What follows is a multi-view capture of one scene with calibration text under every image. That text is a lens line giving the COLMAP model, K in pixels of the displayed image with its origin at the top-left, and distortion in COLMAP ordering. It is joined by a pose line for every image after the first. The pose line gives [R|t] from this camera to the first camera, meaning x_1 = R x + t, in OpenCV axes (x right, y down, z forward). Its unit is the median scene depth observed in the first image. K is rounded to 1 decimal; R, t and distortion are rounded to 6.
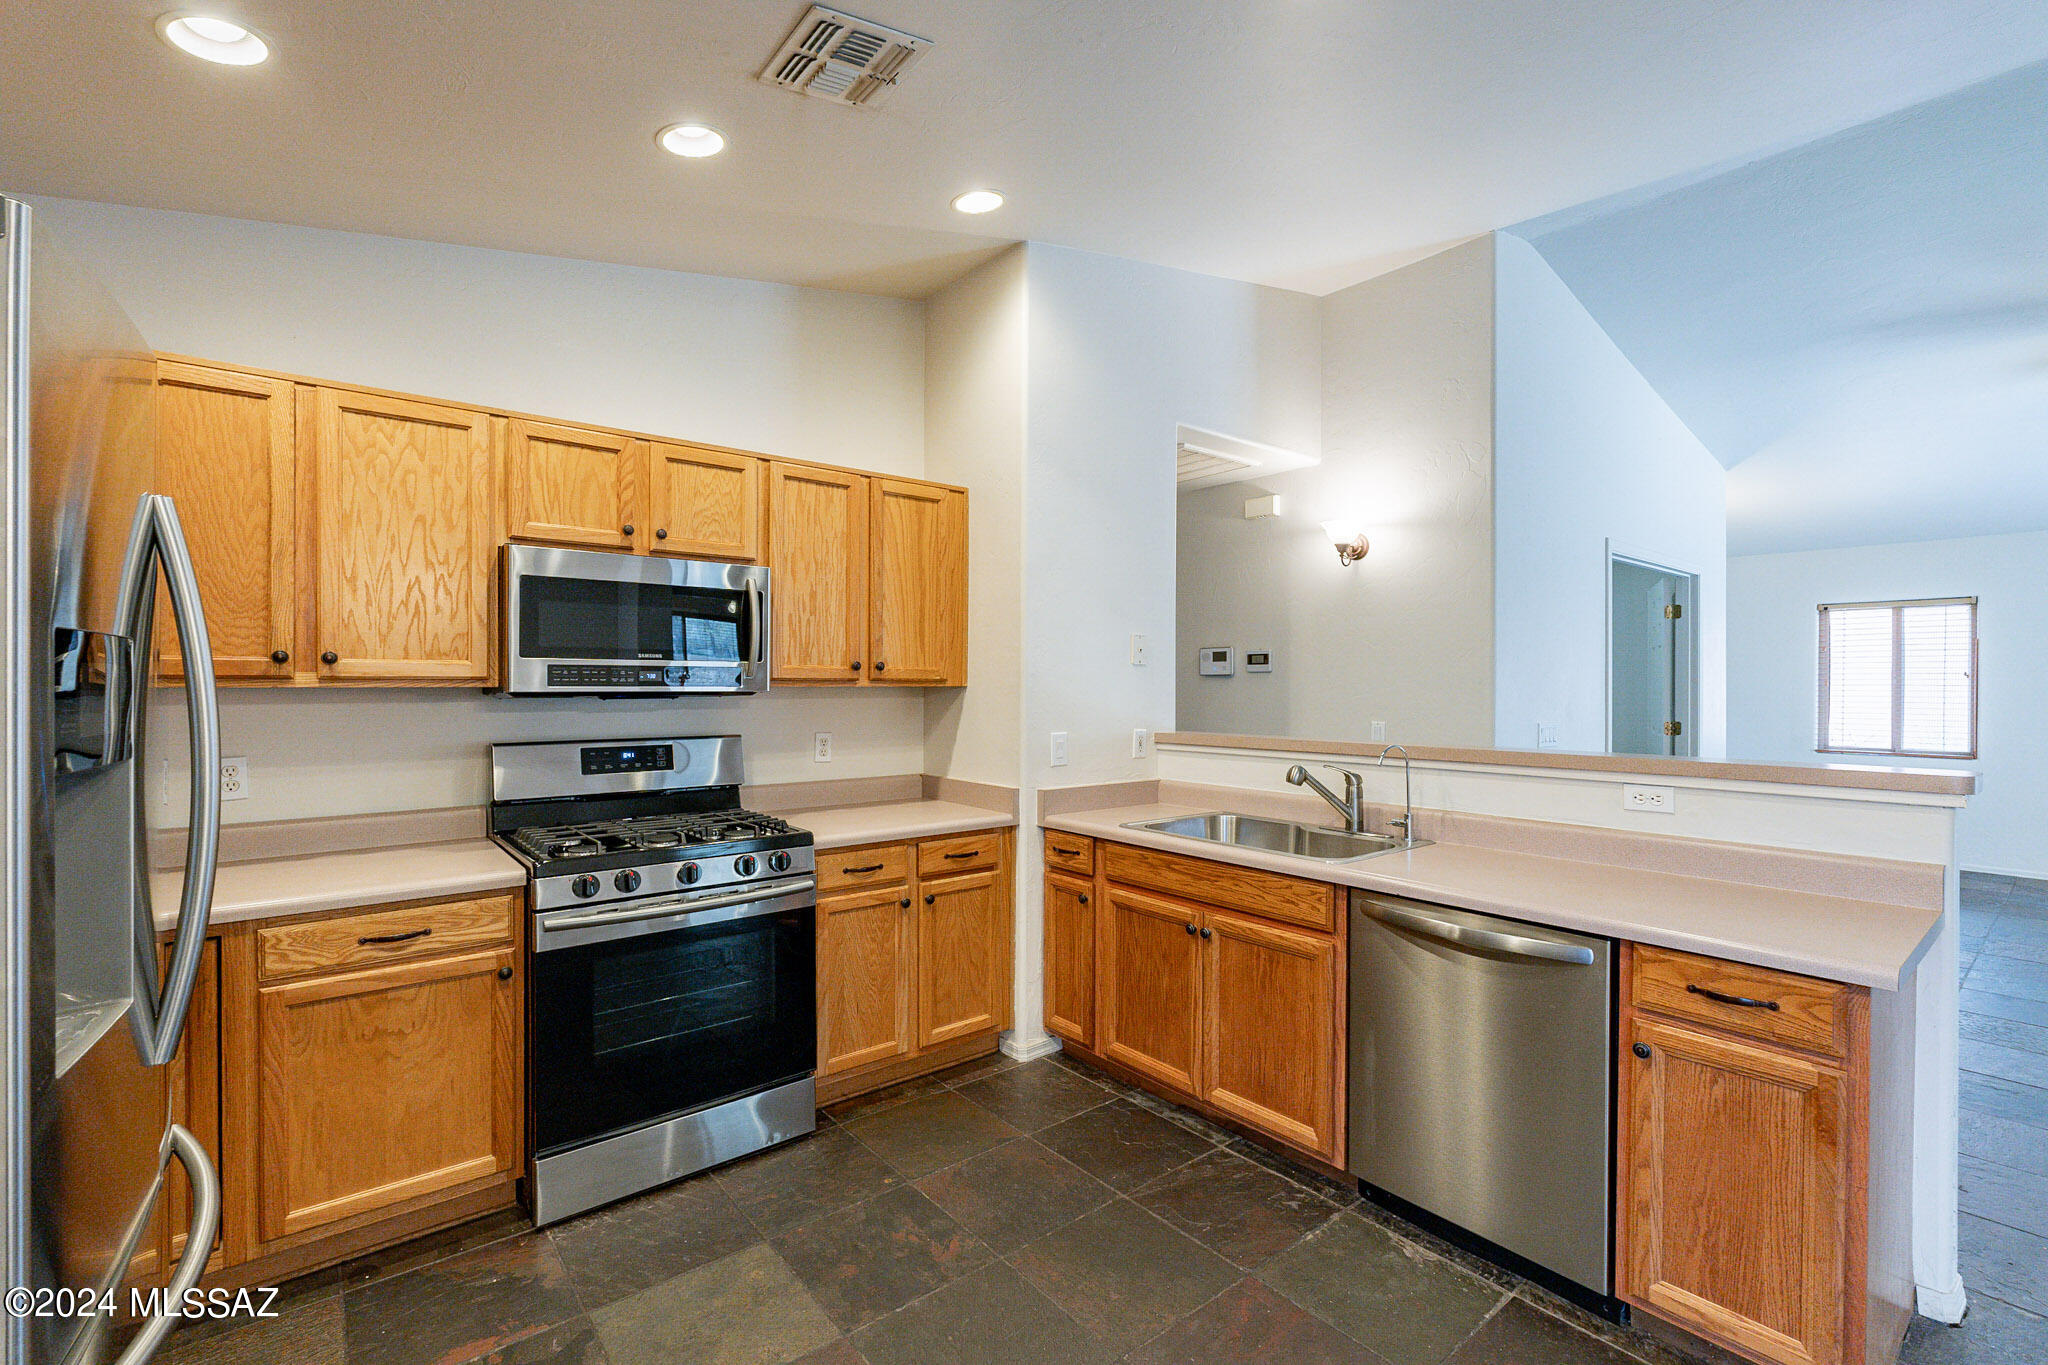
lens RADIAL K [[892.4, 0, 1024.0], [0, 892.4, 682.5], [0, 0, 1]] dist [-0.002422, -0.000072]
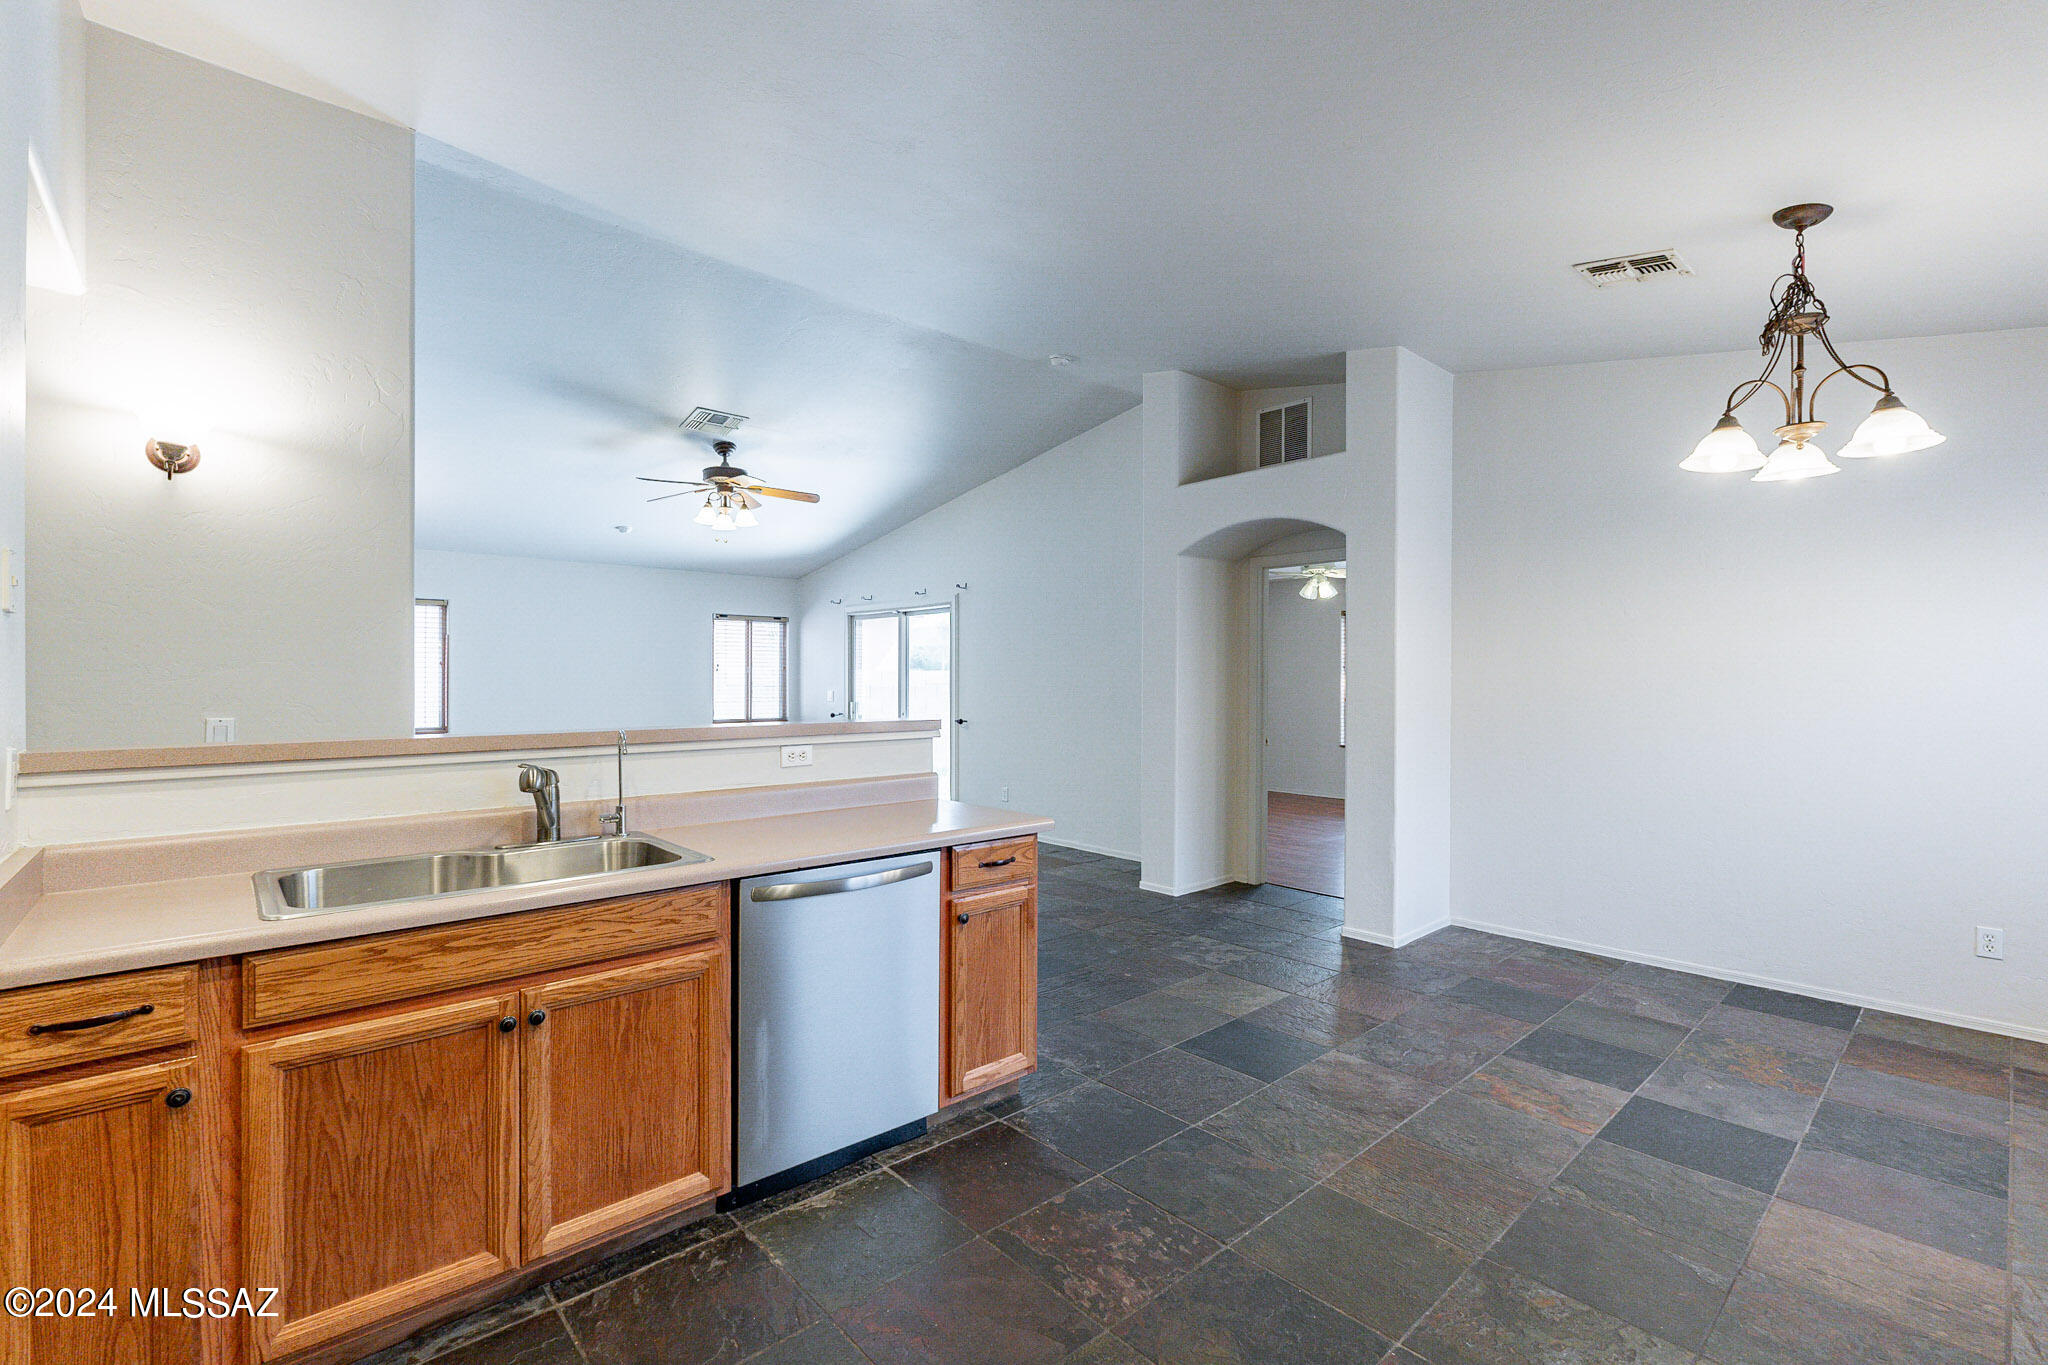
lens RADIAL K [[900.0, 0, 1027.4], [0, 900.0, 671.5], [0, 0, 1]] dist [0.000585, -0.000138]
pose [[-0.051817, 0.006121, 0.998638, -0.496053], [-0.004317, 0.999971, -0.006353, 0.015152], [-0.998647, -0.004640, -0.051789, 0.632725]]
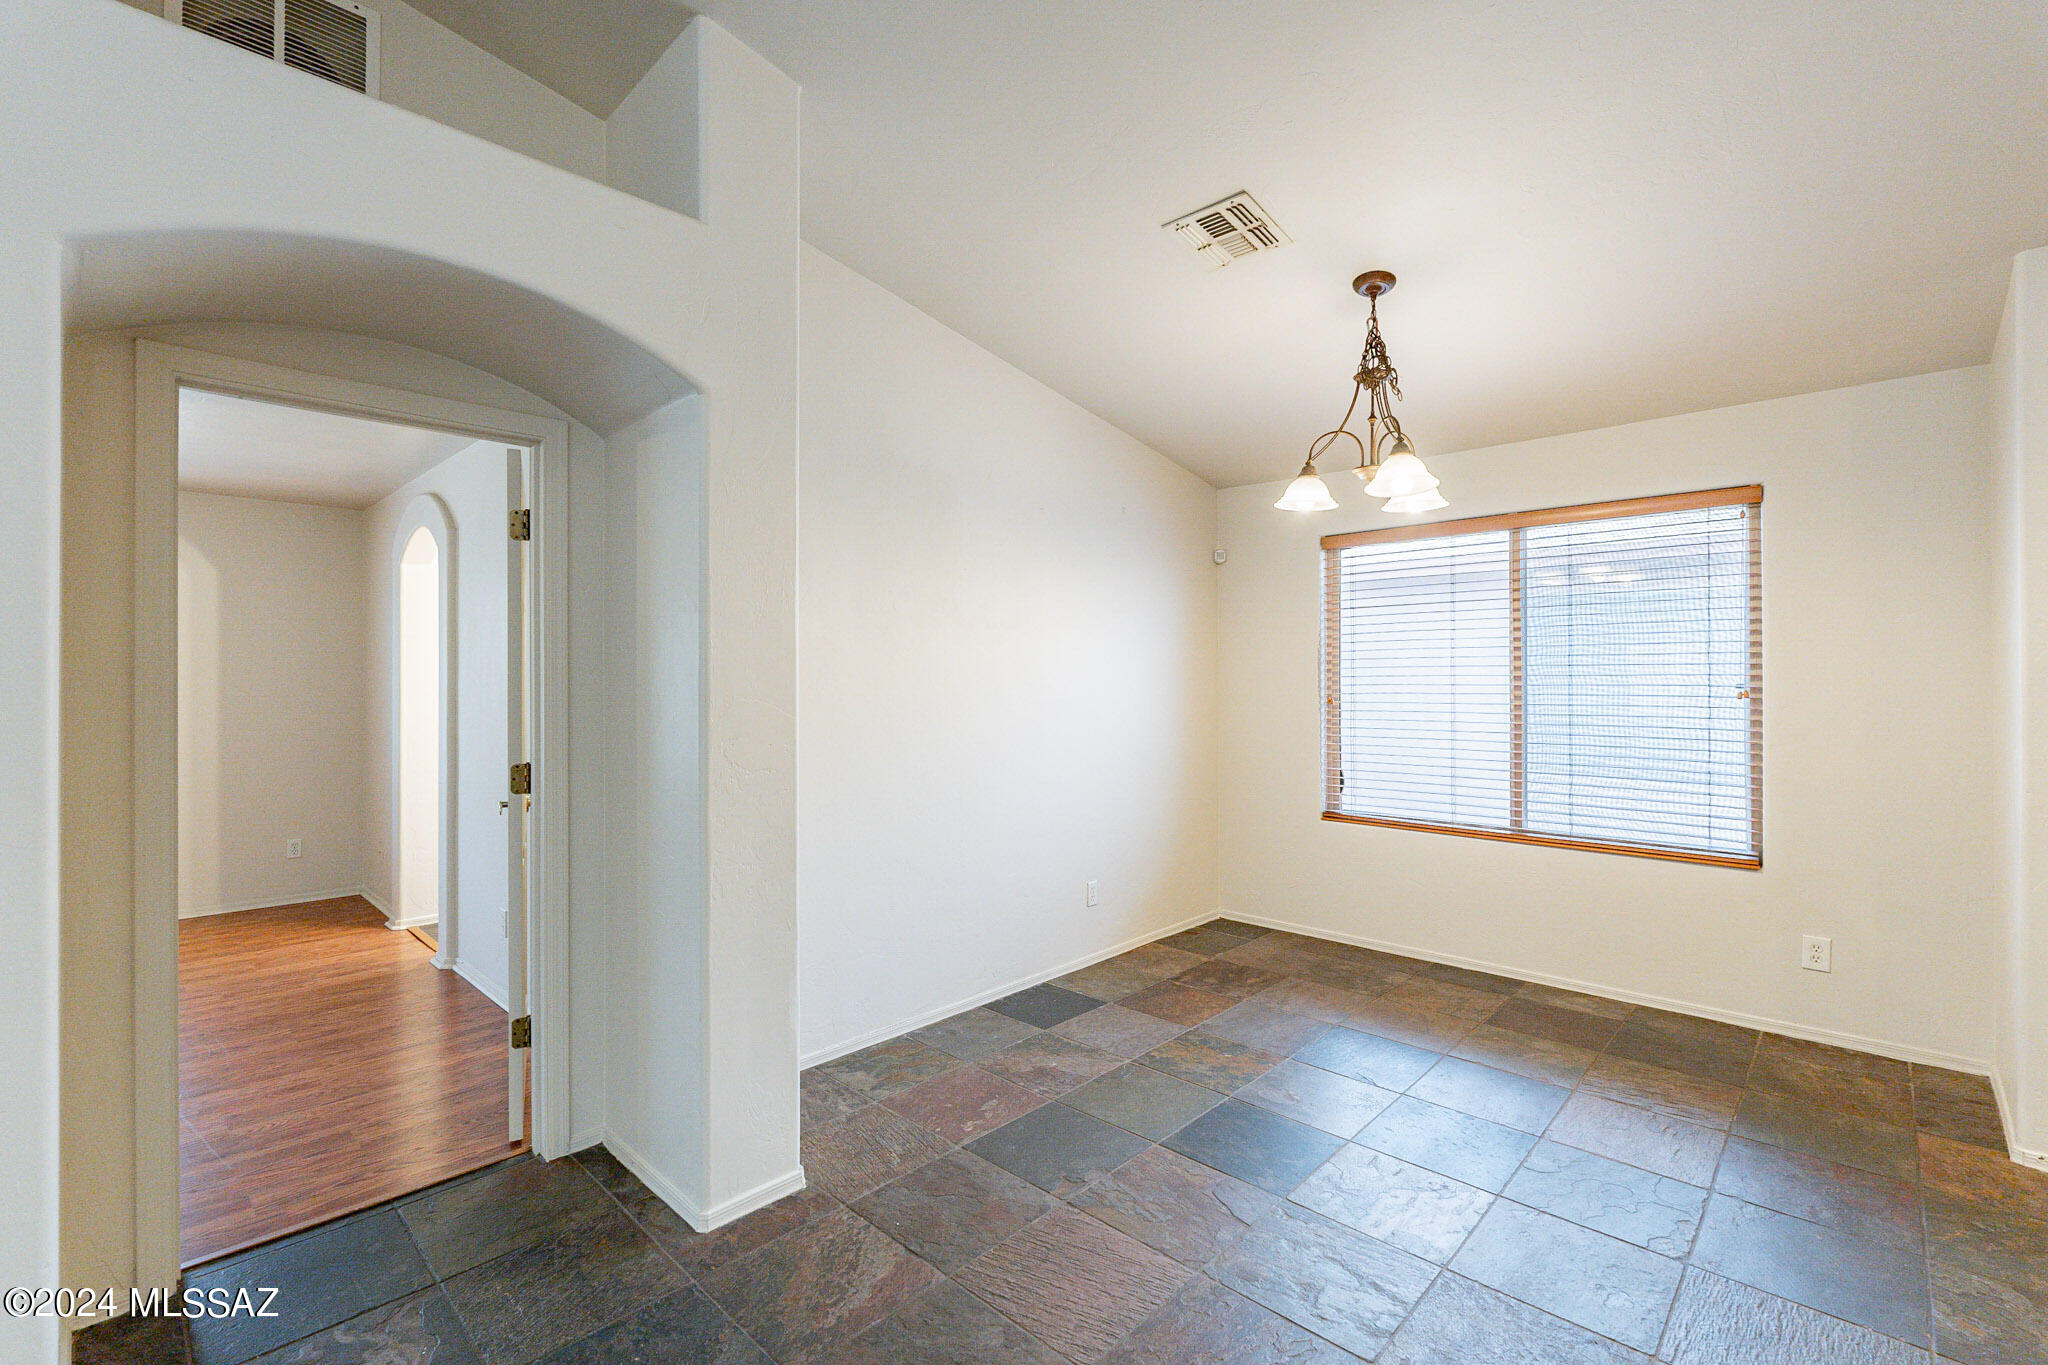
lens RADIAL K [[900.0, 0, 1027.4], [0, 900.0, 671.5], [0, 0, 1]] dist [0.000585, -0.000138]
pose [[-0.991146, -0.003704, -0.132727, 0.996069], [-0.002145, 0.999927, -0.011891, 0.005693], [0.132762, -0.011501, -0.991081, 0.793683]]
